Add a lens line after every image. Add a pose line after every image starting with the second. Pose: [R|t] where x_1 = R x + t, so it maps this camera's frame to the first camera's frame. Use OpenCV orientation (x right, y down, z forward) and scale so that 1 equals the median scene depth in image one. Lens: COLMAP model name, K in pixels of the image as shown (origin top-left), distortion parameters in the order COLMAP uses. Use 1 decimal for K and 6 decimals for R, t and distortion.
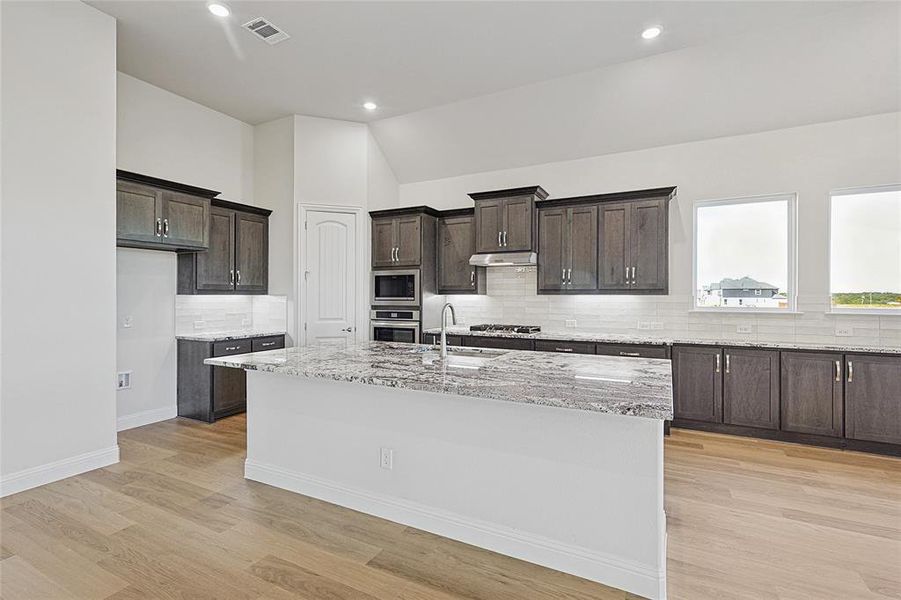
lens RADIAL K [[420.9, 0, 450.7], [0, 420.9, 293.5], [0, 0, 1]] dist [0.003420, 0.000681]
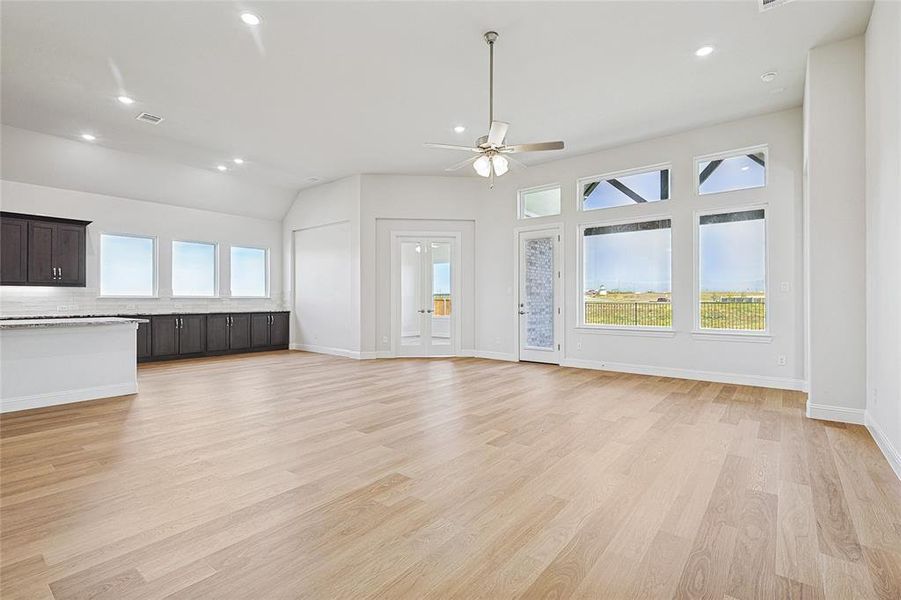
lens RADIAL K [[420.9, 0, 450.1], [0, 420.9, 298.6], [0, 0, 1]] dist [0.003420, 0.000681]
pose [[0.196553, 0.000344, 0.980493, -0.728207], [-0.001608, 0.999999, -0.000028, 0.041338], [-0.980492, -0.001571, 0.196553, -0.627745]]
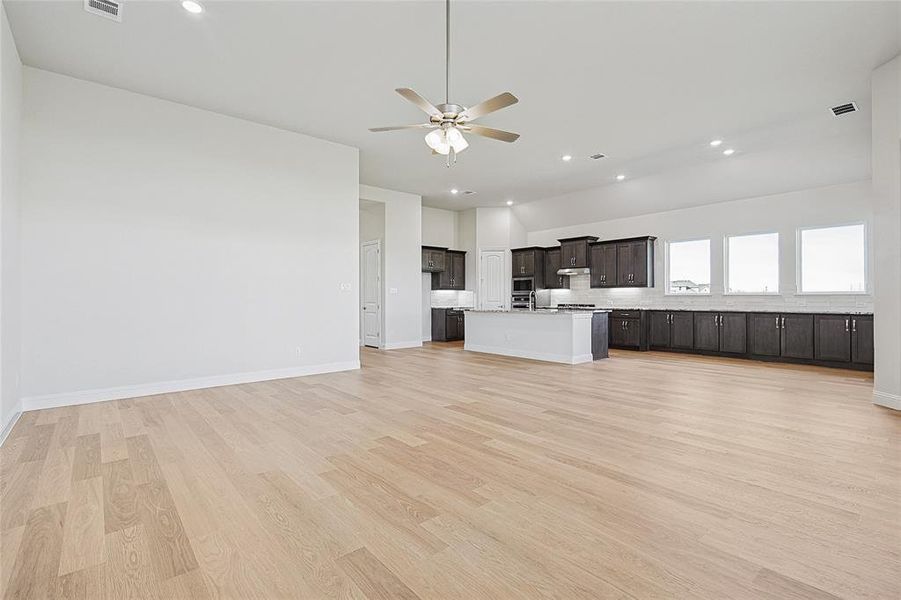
lens RADIAL K [[420.9, 0, 449.6], [0, 420.9, 298.8], [0, 0, 1]] dist [0.003420, 0.000681]
pose [[0.923627, -0.003828, -0.383273, 0.373579], [0.006283, 0.999967, 0.005154, 0.040476], [0.383240, -0.007168, 0.923621, -1.194875]]
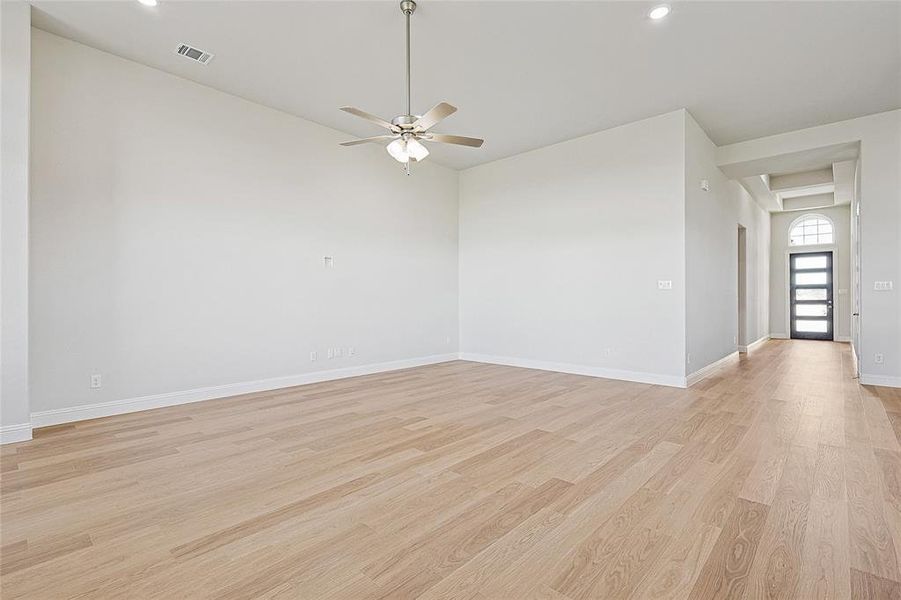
lens RADIAL K [[420.9, 0, 450.9], [0, 420.9, 294.0], [0, 0, 1]] dist [0.003420, 0.000681]
pose [[-0.261270, -0.010379, -0.965210, 0.804795], [0.004496, 0.999918, -0.011969, 0.043490], [0.965255, -0.007466, -0.261202, -0.276229]]
